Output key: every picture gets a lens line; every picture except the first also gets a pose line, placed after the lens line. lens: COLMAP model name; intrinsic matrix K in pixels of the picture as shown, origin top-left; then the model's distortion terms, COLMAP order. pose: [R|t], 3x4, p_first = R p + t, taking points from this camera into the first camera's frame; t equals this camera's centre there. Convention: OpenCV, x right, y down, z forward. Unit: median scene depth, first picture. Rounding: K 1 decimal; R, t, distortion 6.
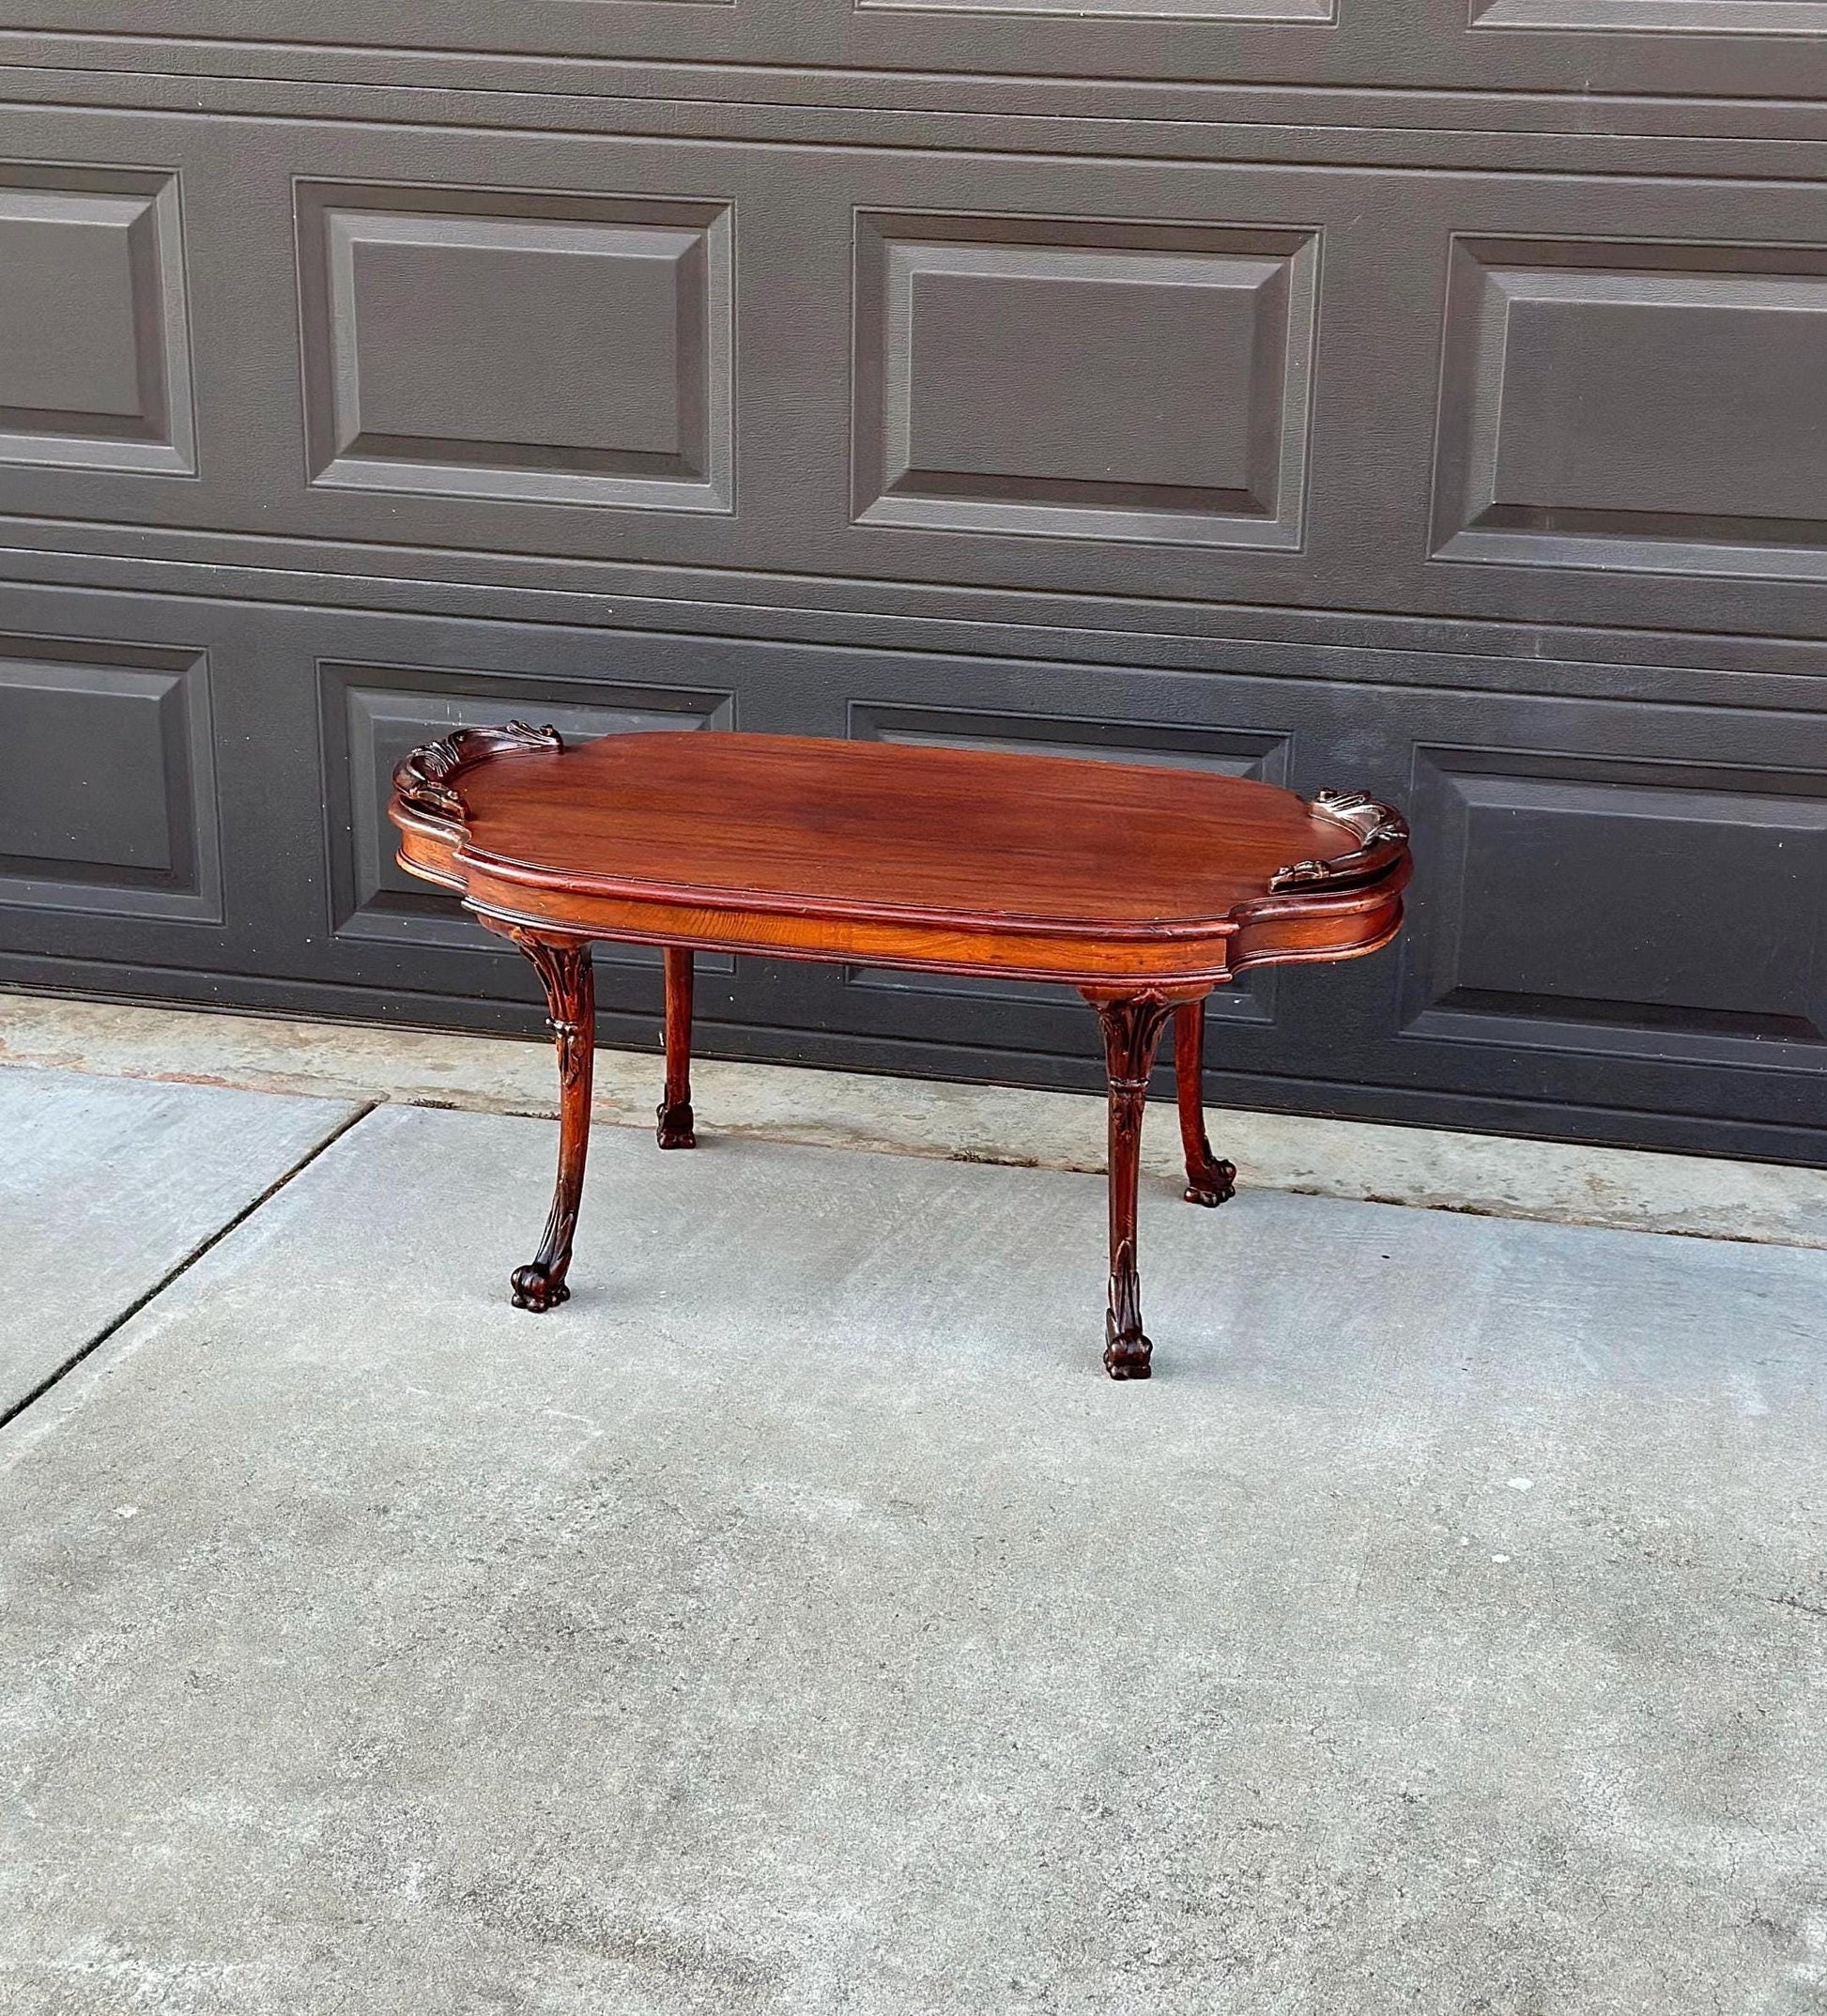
lens RADIAL K [[3572.2, 0, 956.6], [0, 3572.2, 1082.7], [0, 0, 1]] dist [0.165406, -0.070193]
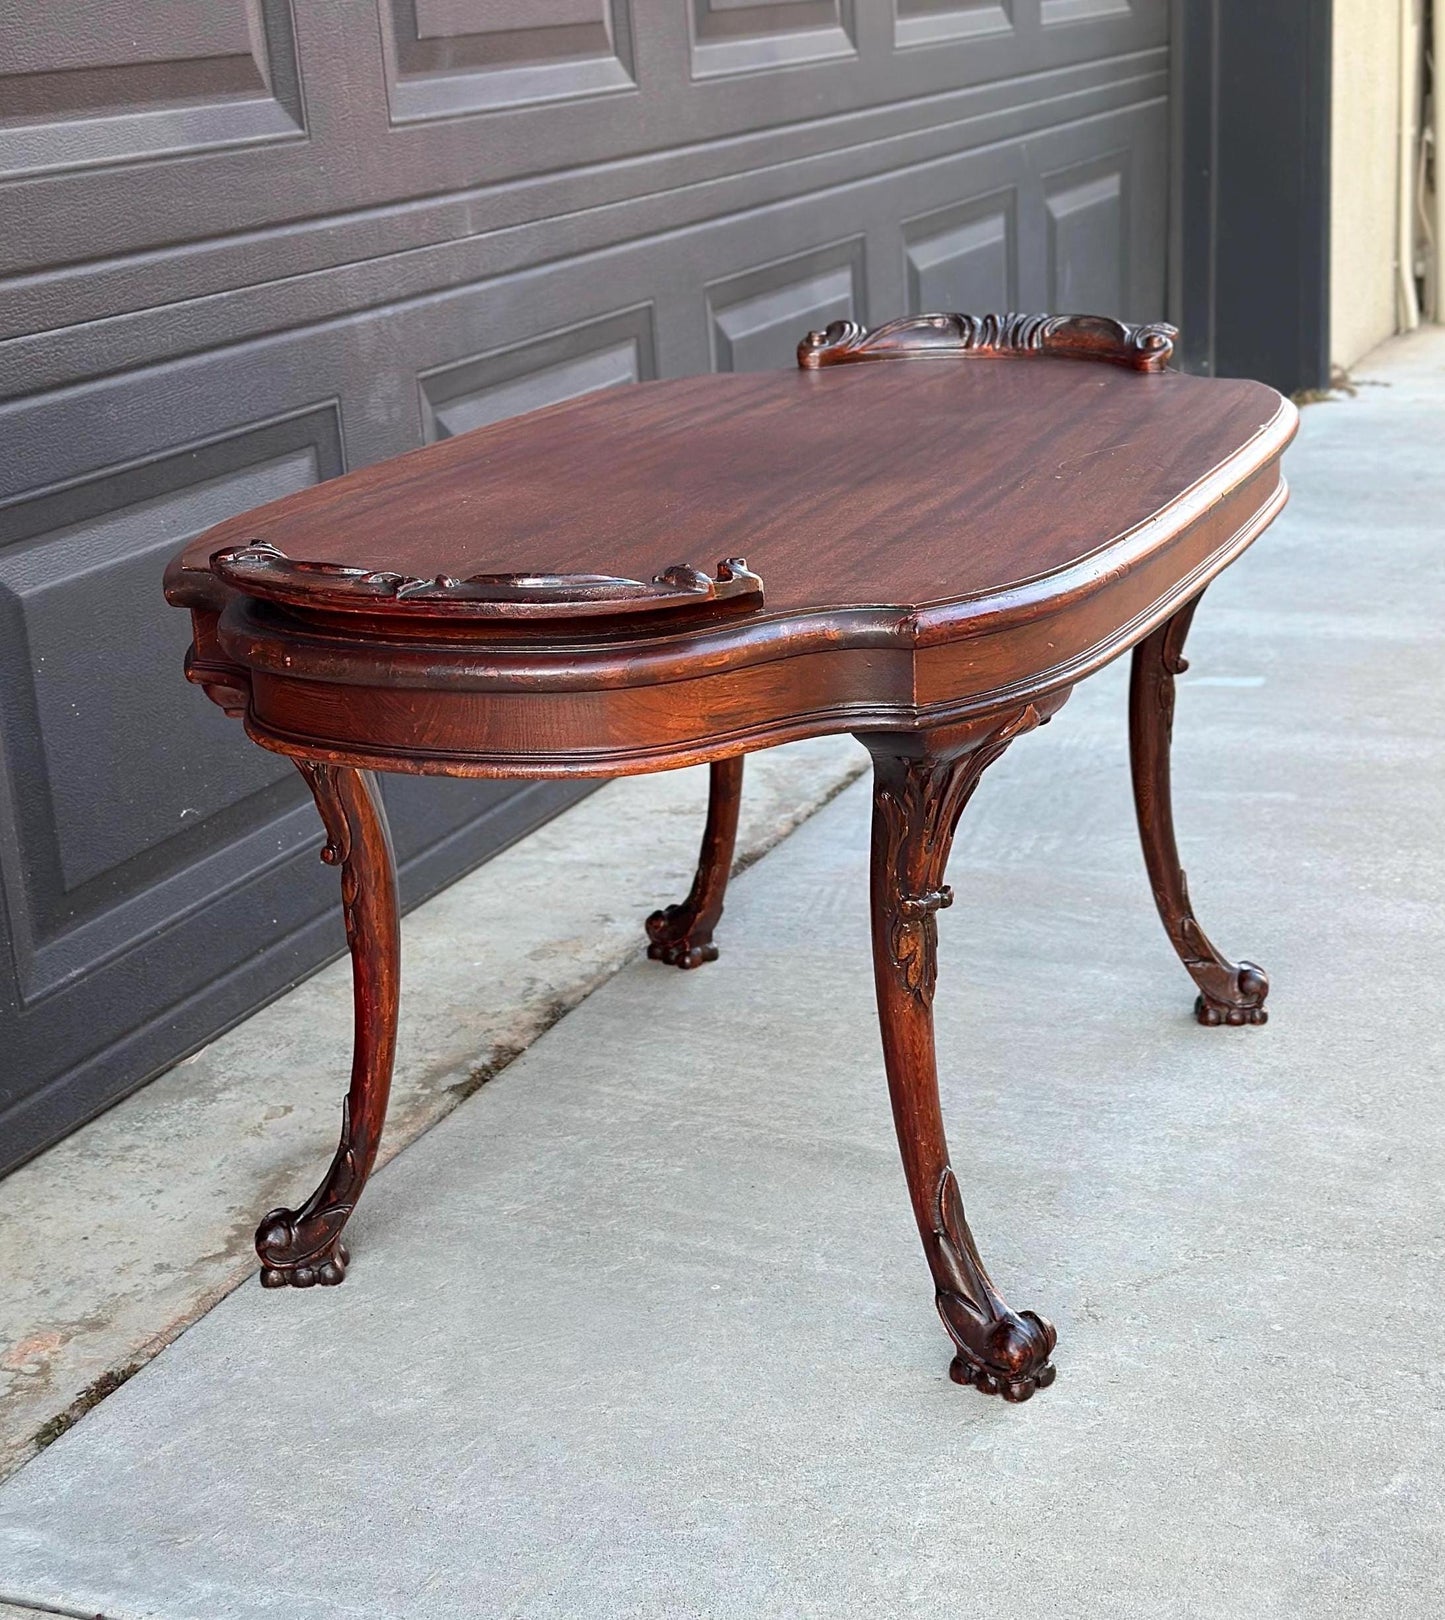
lens RADIAL K [[2777.2, 0, 732.1], [0, 2777.2, 922.7], [0, 0, 1]] dist [0.138459, -0.046220]
pose [[0.153214, -0.346344, 0.925512, -0.471258], [0.385424, 0.883340, 0.266757, -0.127968], [-0.909931, 0.315844, 0.268829, 0.831222]]
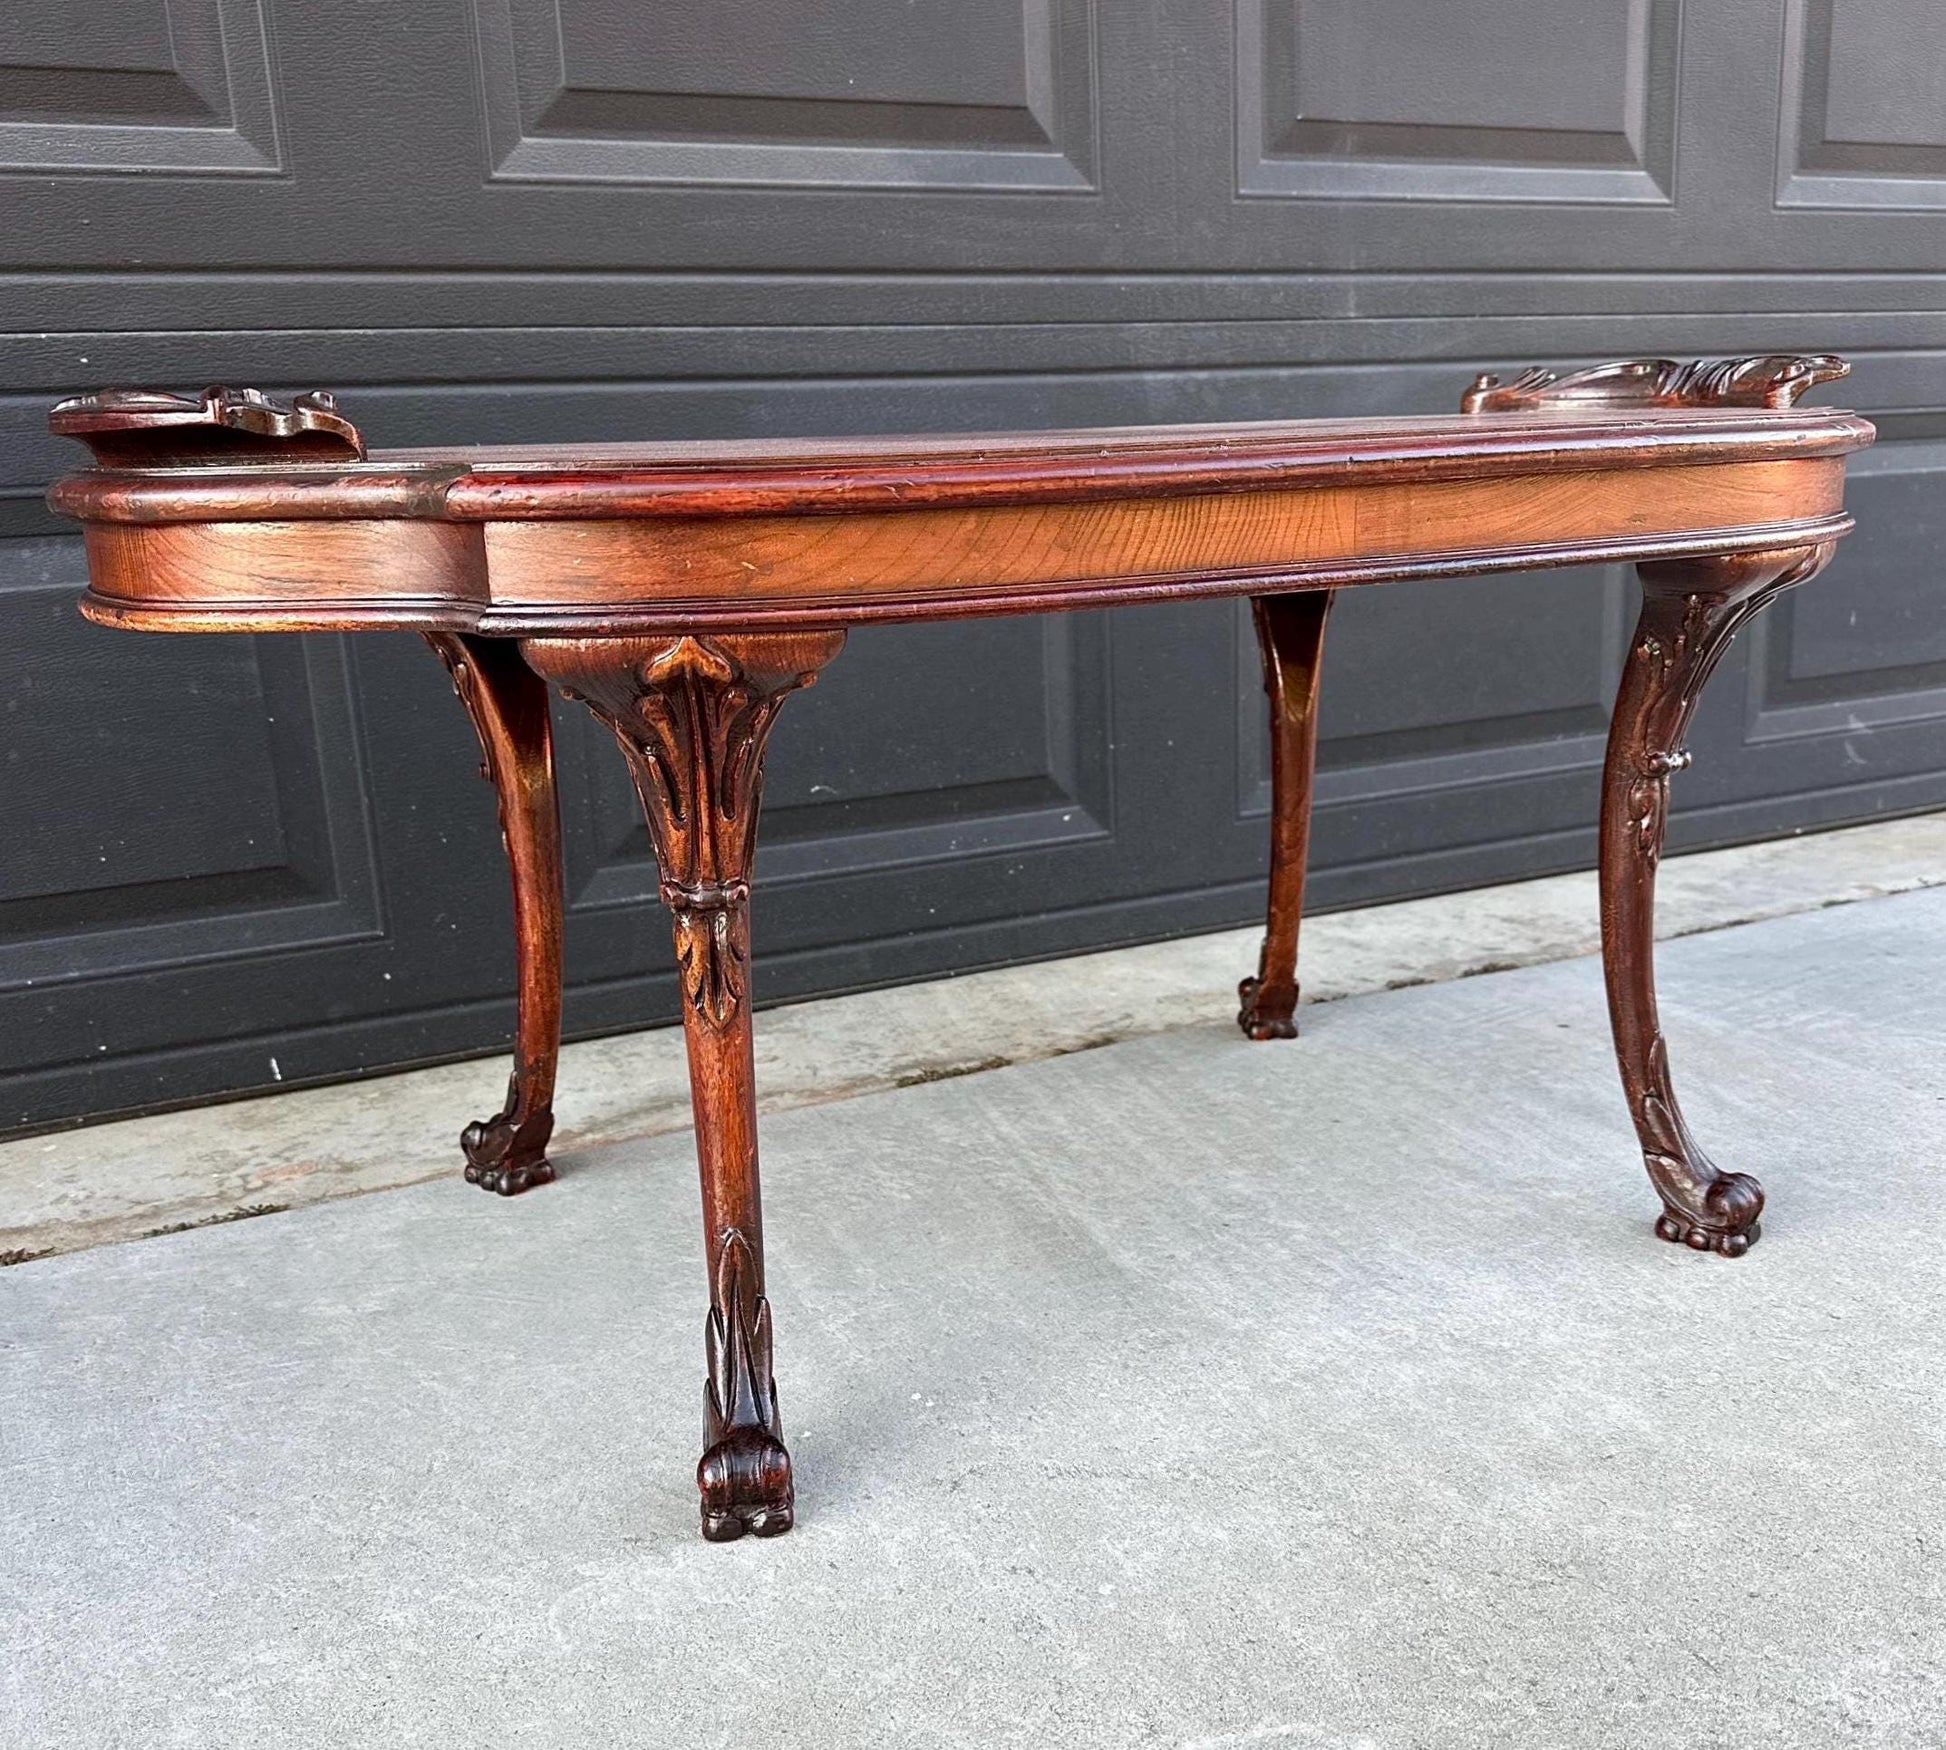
lens RADIAL K [[1908.5, 0, 995.5], [0, 1908.5, 968.3], [0, 0, 1]] dist [0.202479, -0.450714]
pose [[0.764091, -0.218293, 0.607052, -0.210482], [0.264822, 0.964204, 0.013395, -0.000444], [-0.588246, 0.150526, 0.794549, 0.717485]]
